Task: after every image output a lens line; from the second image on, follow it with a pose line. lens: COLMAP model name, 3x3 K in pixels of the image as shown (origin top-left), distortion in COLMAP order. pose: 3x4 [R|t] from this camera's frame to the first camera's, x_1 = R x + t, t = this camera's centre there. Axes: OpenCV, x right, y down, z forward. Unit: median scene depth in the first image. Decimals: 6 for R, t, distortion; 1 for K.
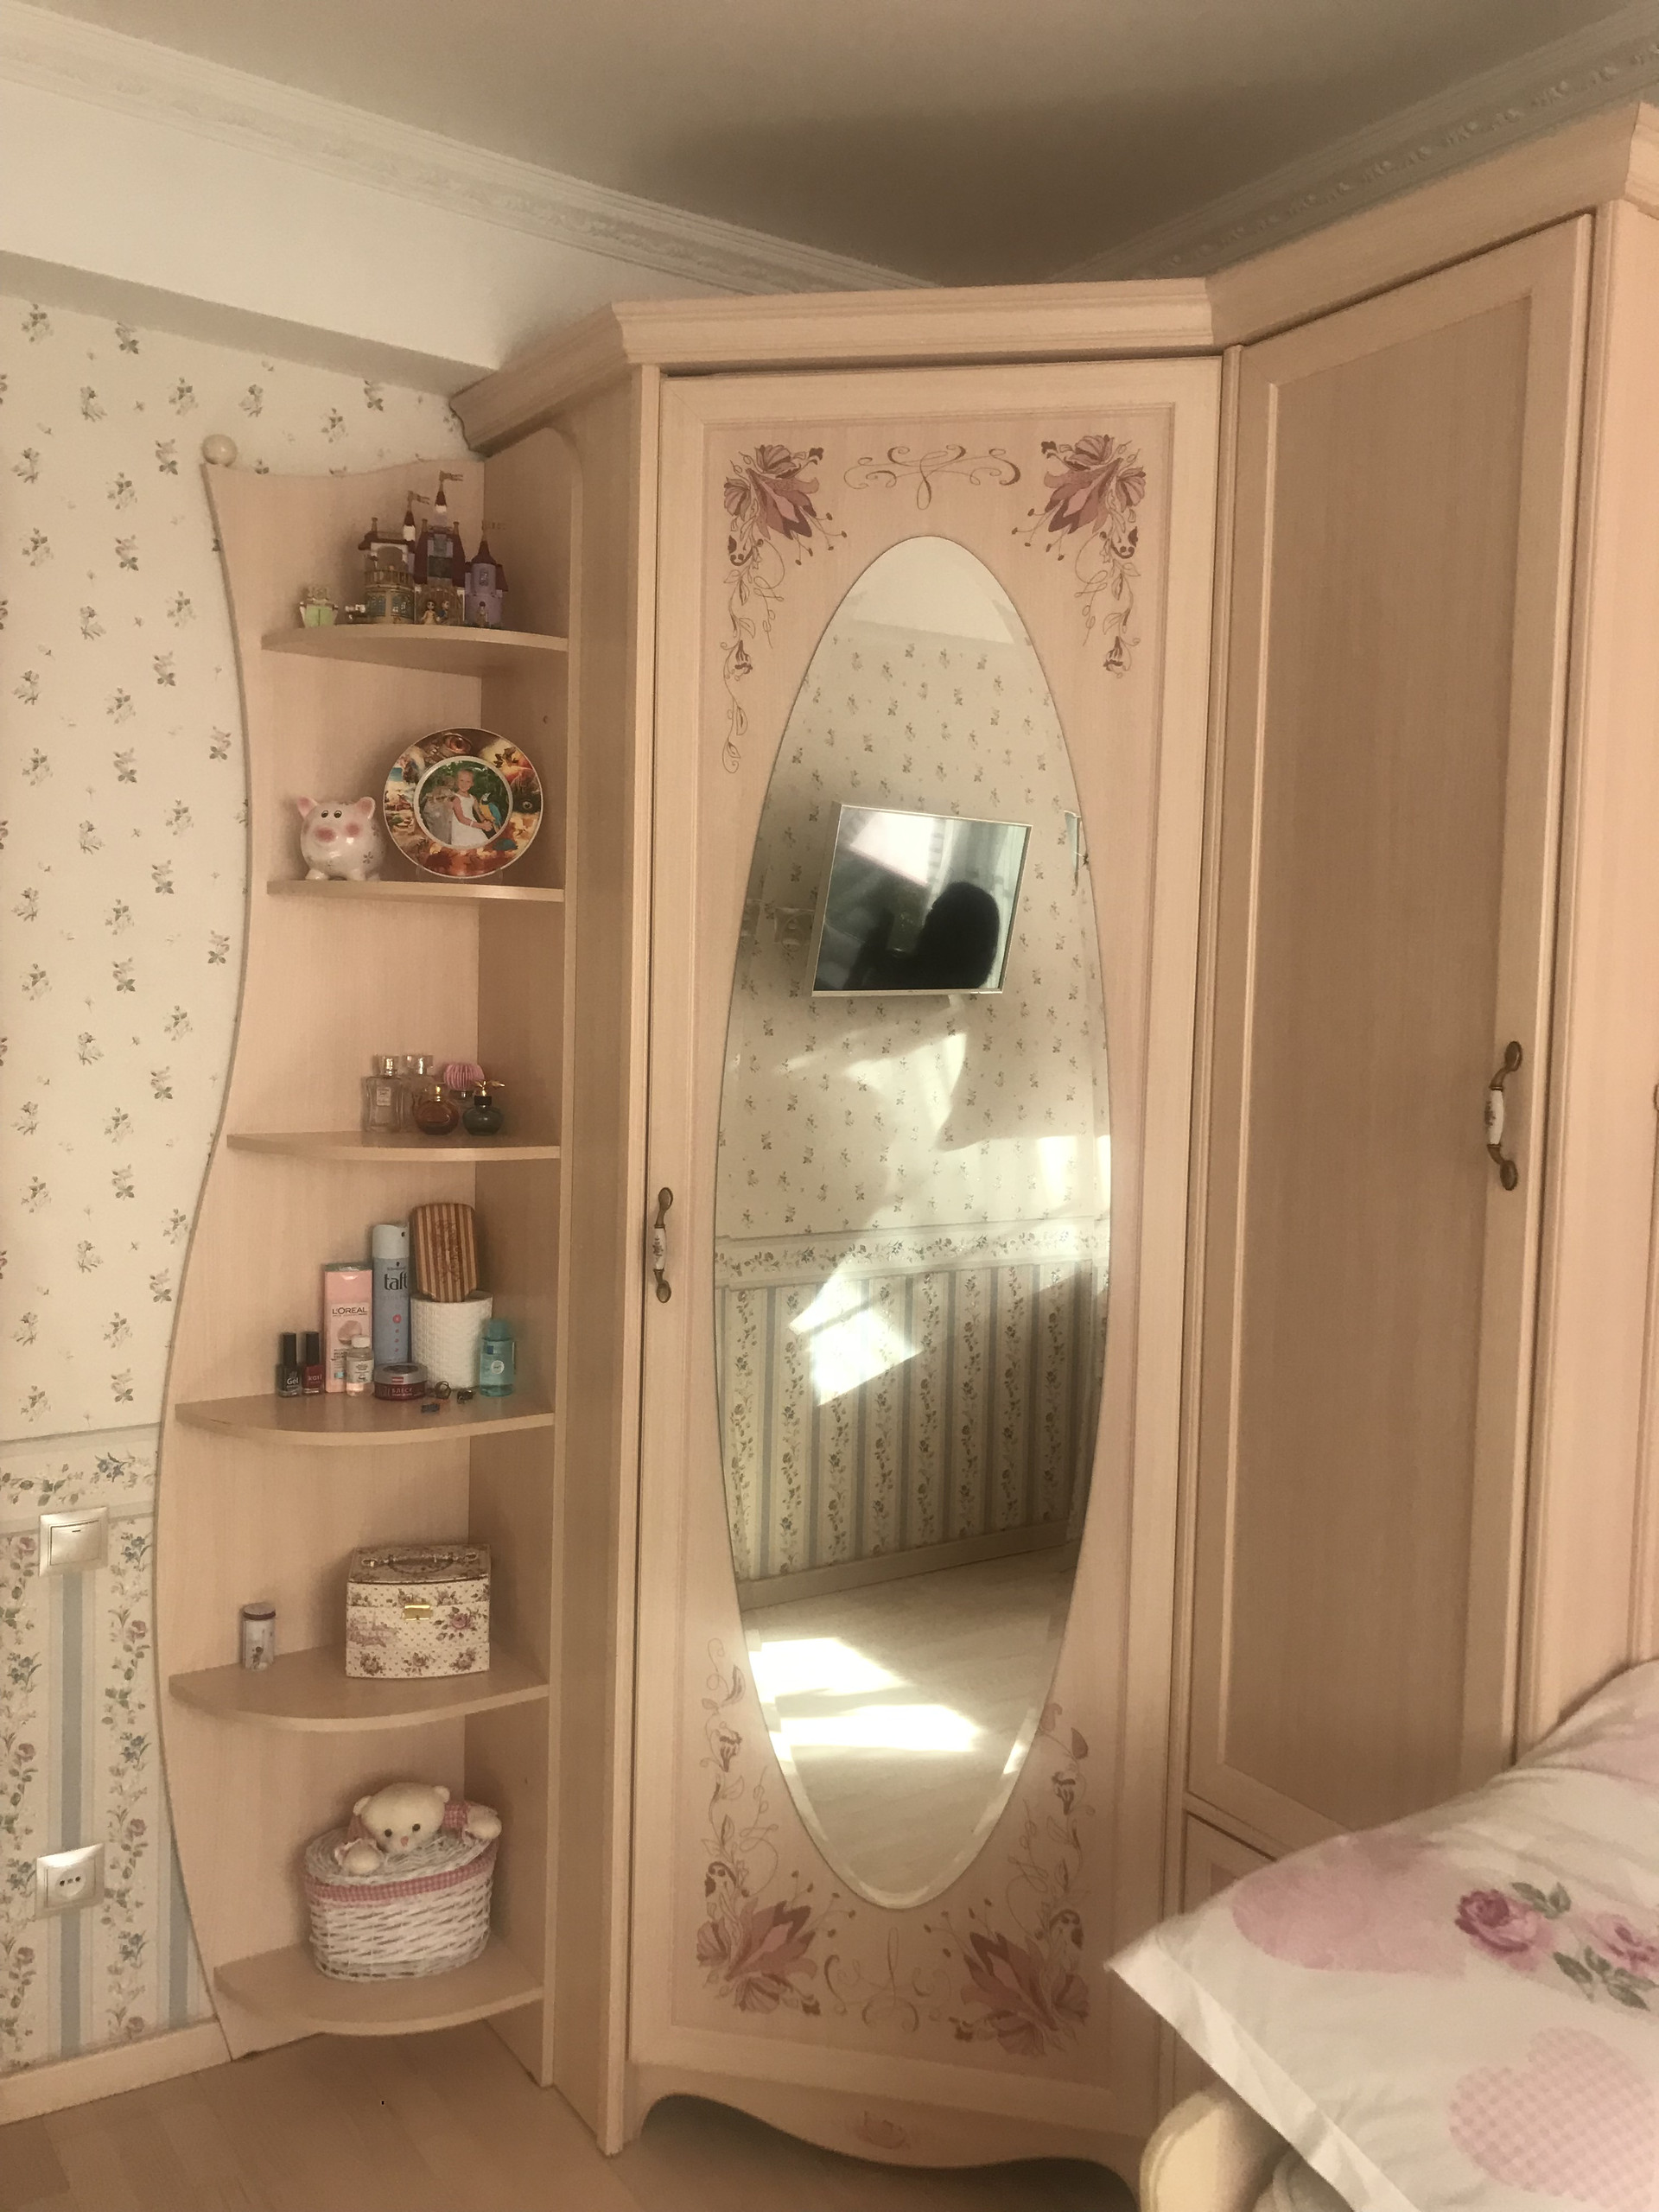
lens RADIAL K [[1802.0, 0, 830.1], [0, 1802.0, 1122.6], [0, 0, 1]] dist [0.044808, -0.006348]
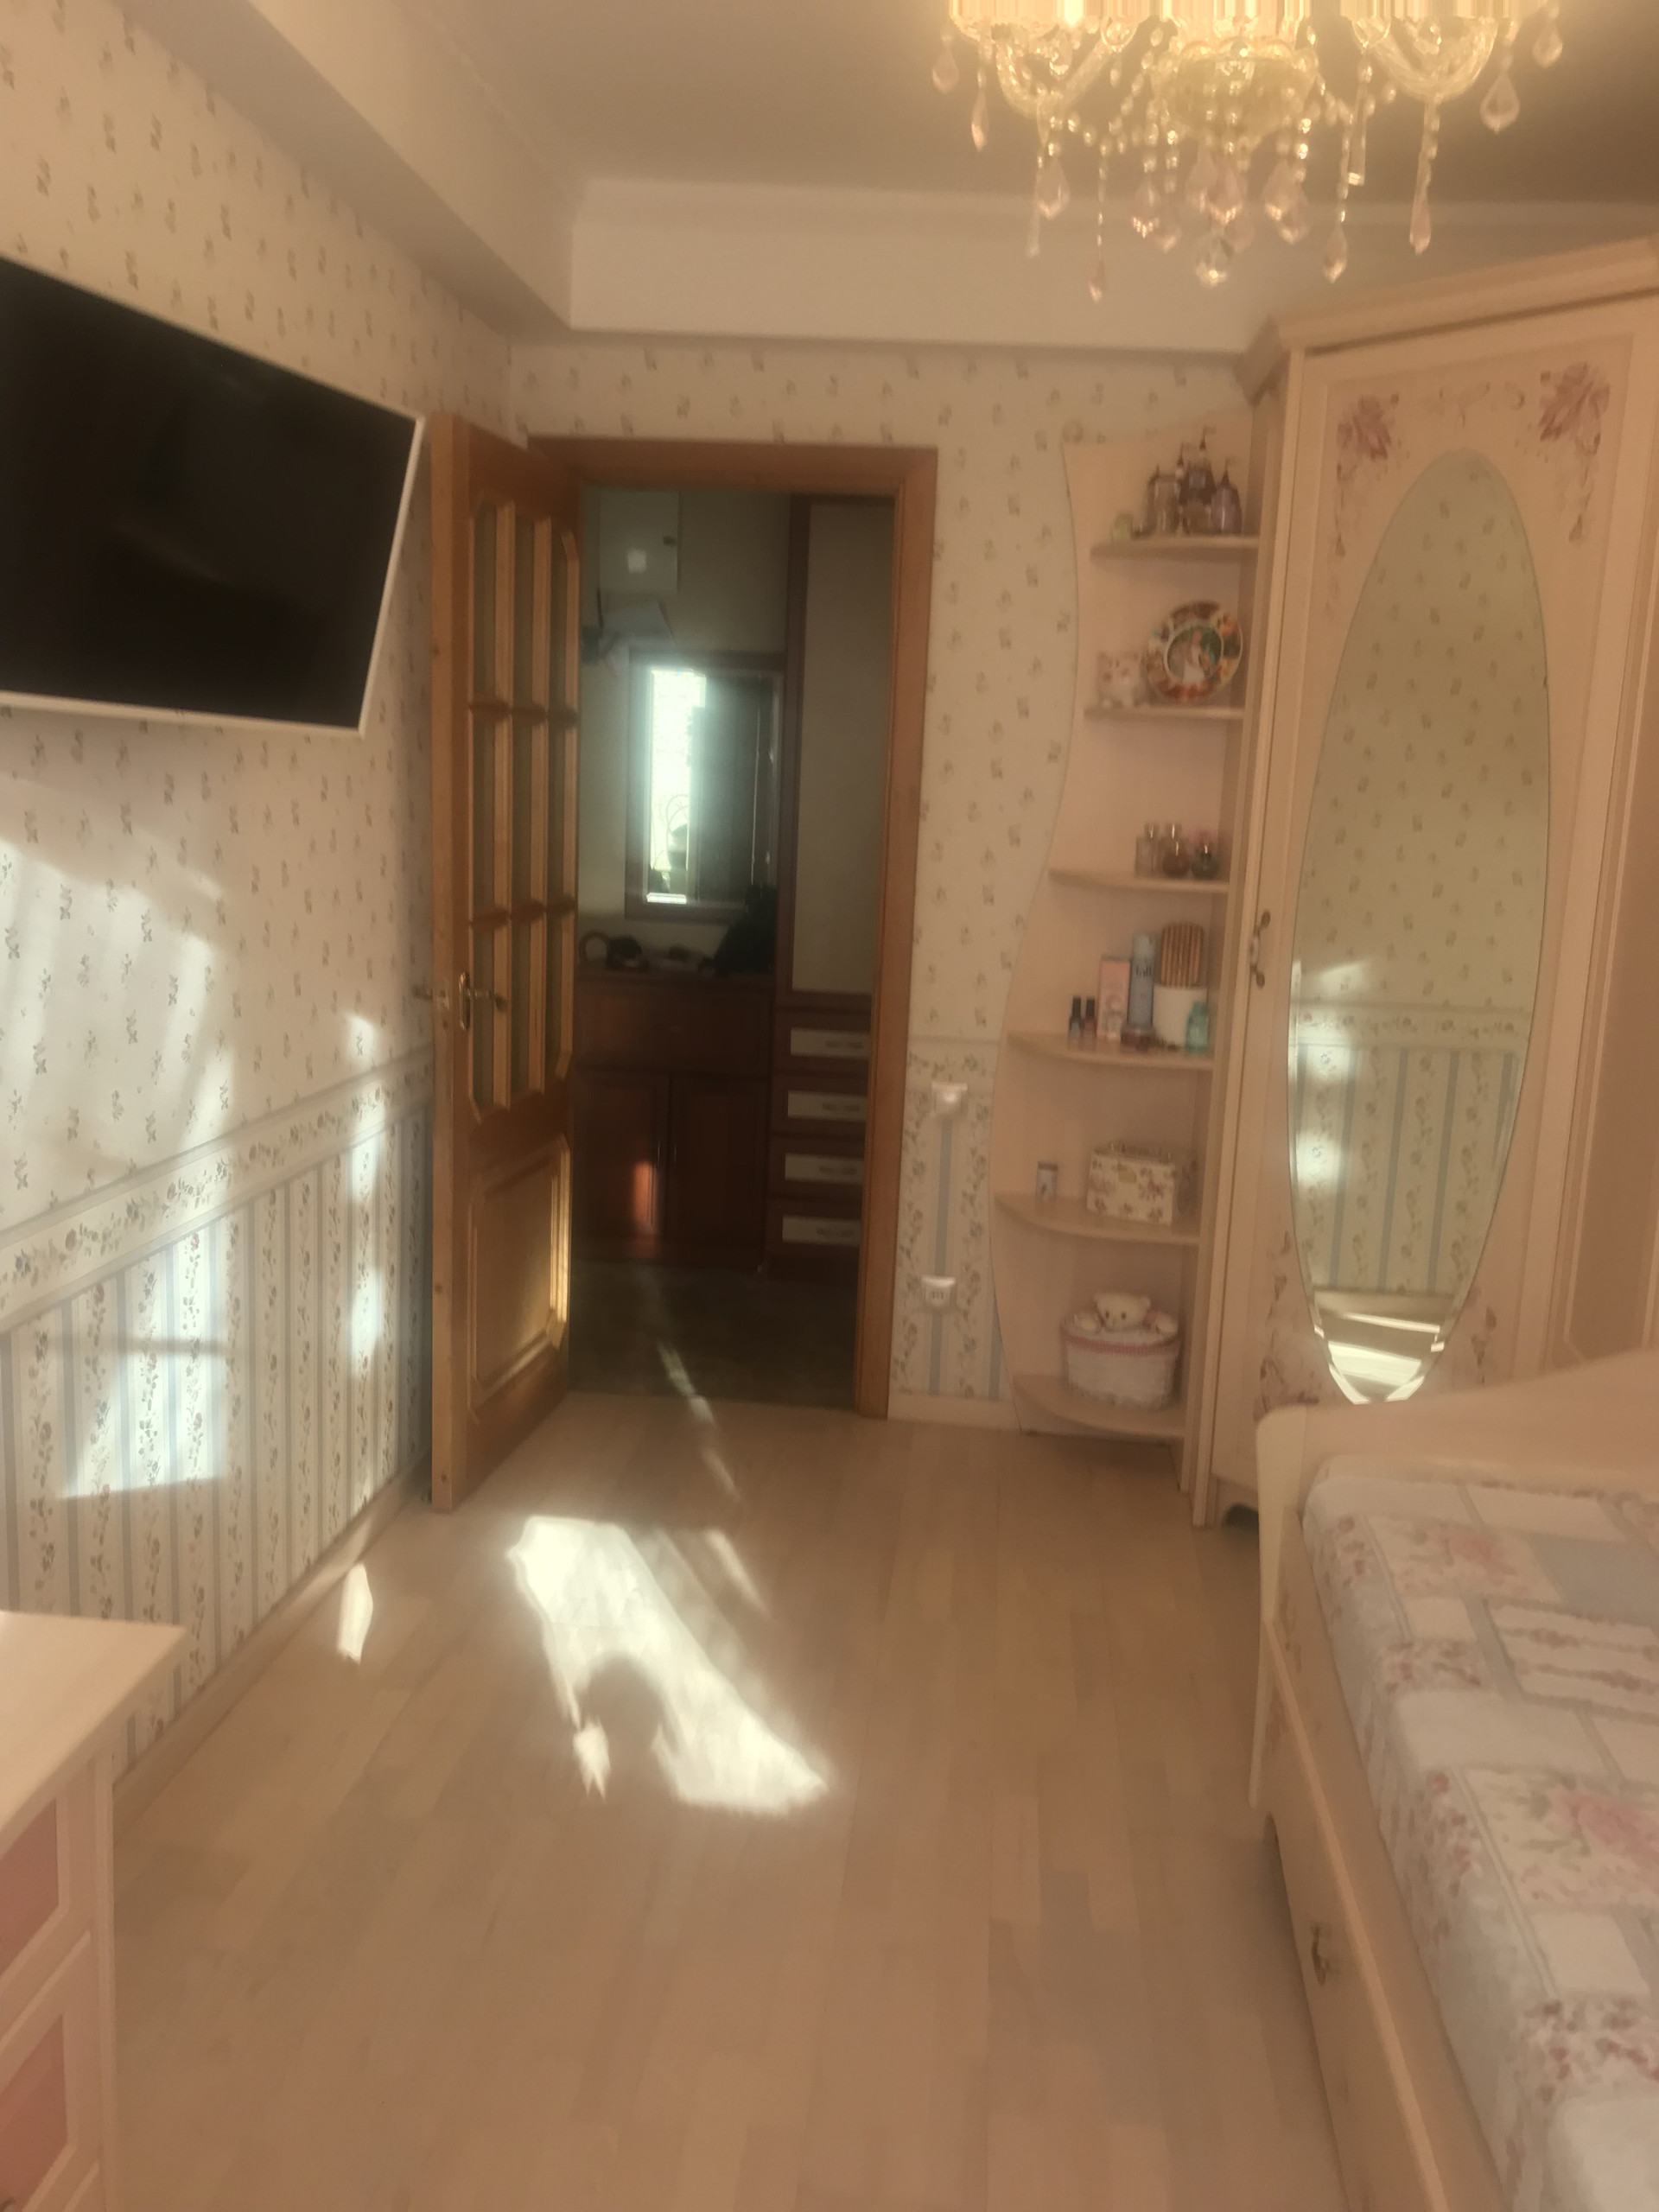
lens RADIAL K [[1802.0, 0, 830.1], [0, 1802.0, 1122.6], [0, 0, 1]] dist [0.044808, -0.006348]
pose [[0.774959, 0.129270, -0.618650, 0.543339], [-0.065975, 0.990057, 0.124232, 0.044328], [0.628558, -0.055460, 0.775783, -0.386498]]
